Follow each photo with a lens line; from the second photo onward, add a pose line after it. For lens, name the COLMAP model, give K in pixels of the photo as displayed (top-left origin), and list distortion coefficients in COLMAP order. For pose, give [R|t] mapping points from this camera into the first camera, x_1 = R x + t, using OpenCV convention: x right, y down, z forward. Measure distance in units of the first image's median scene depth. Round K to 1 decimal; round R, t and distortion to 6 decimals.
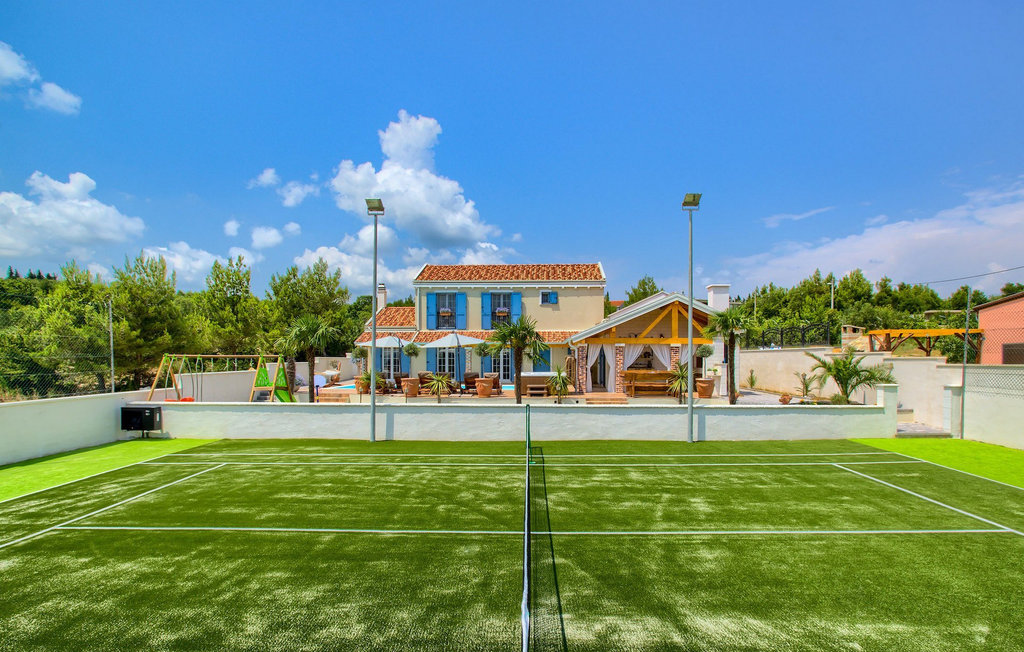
lens RADIAL K [[556.8, 0, 495.1], [0, 556.8, 345.4], [0, 0, 1]] dist [-0.026431, 0.000886]
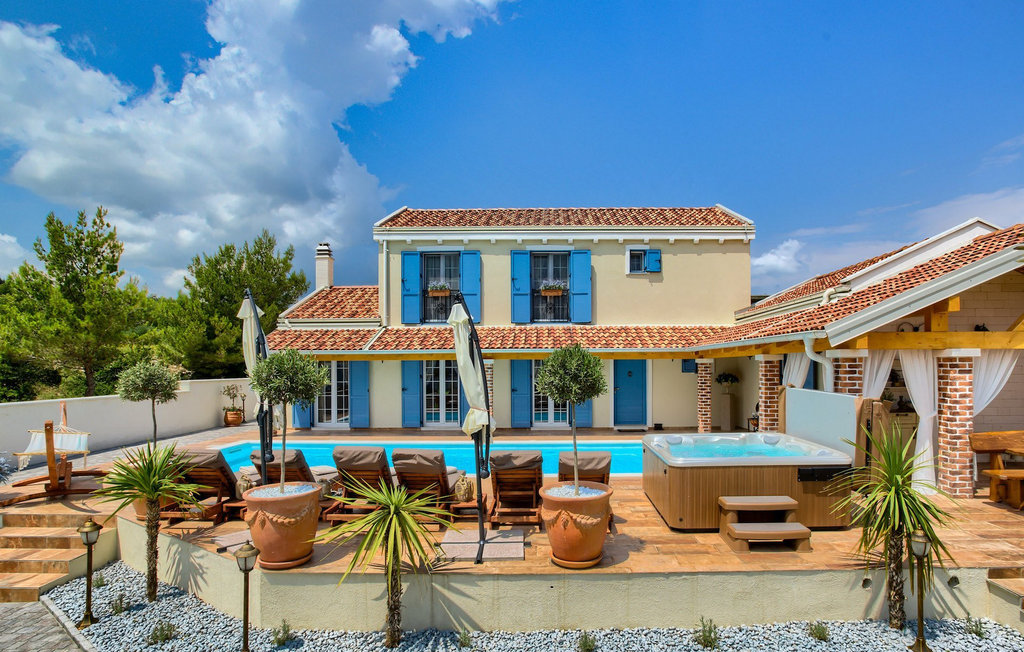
lens RADIAL K [[519.7, 0, 516.2], [0, 519.7, 359.0], [0, 0, 1]] dist [-0.029858, 0.001970]
pose [[0.999241, -0.005164, 0.038616, -0.038065], [0.004817, 0.999947, 0.009073, -0.000726], [-0.038661, -0.008880, 0.999213, 0.528948]]
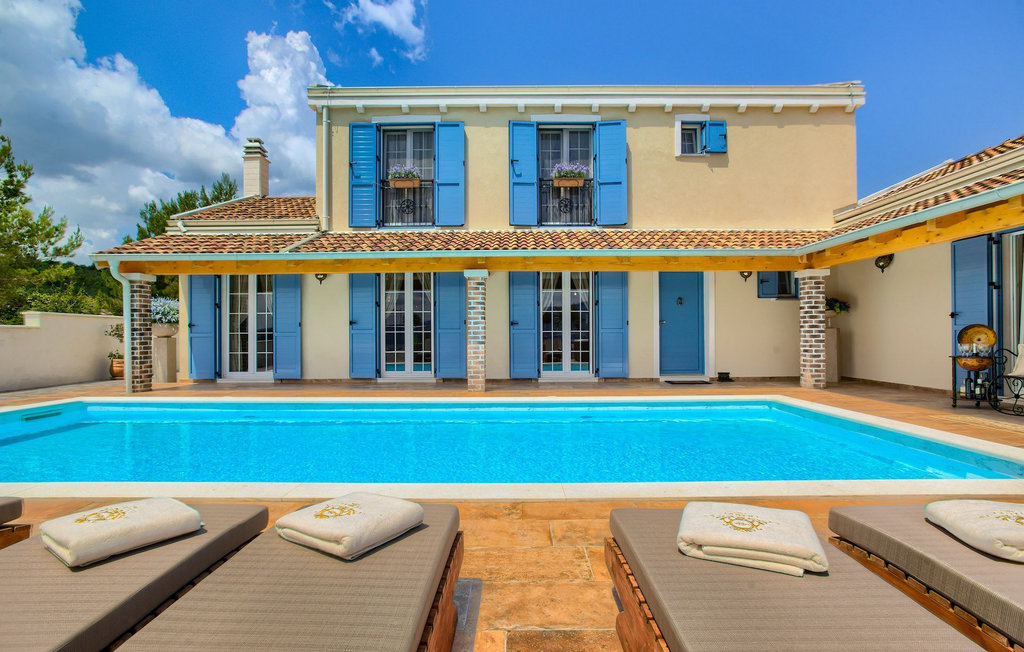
lens RADIAL K [[515.1, 0, 499.1], [0, 515.1, 322.9], [0, 0, 1]] dist [-0.023081, 0.000541]
pose [[0.998788, -0.004902, 0.048978, -0.046328], [0.004499, 0.999955, 0.008342, 0.027944], [-0.049016, -0.008111, 0.998765, 0.679013]]
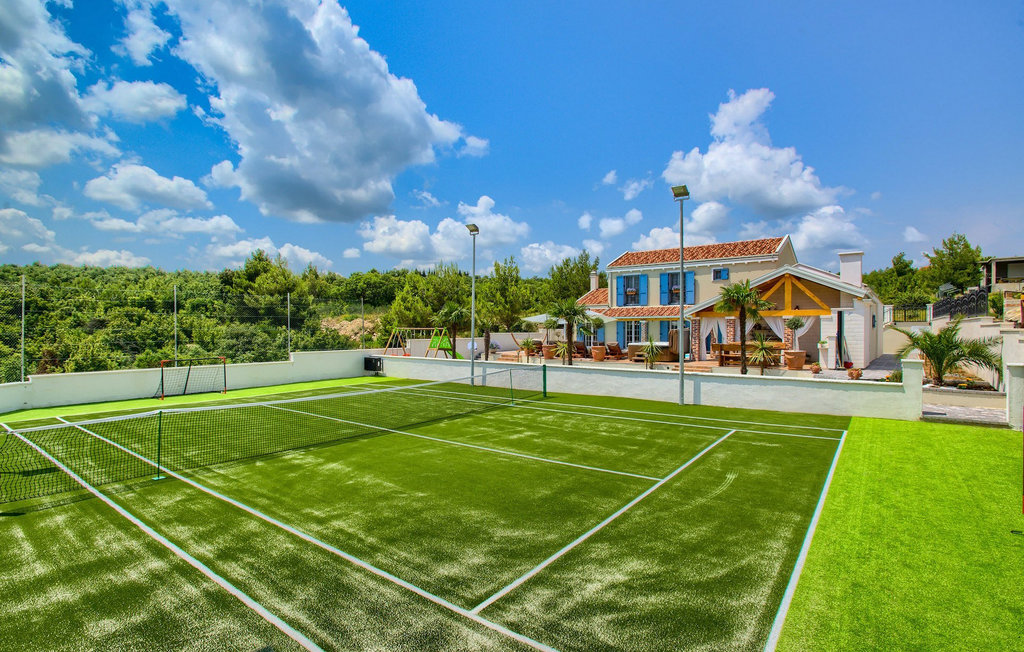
lens RADIAL K [[499.3, 0, 512.0], [0, 499.3, 326.0], [0, 0, 1]] dist [-0.024475, 0.016453]
pose [[0.812145, -0.003256, -0.583447, 0.326680], [0.012374, 0.999856, 0.011645, -0.001451], [0.583325, -0.016677, 0.812068, -0.017179]]
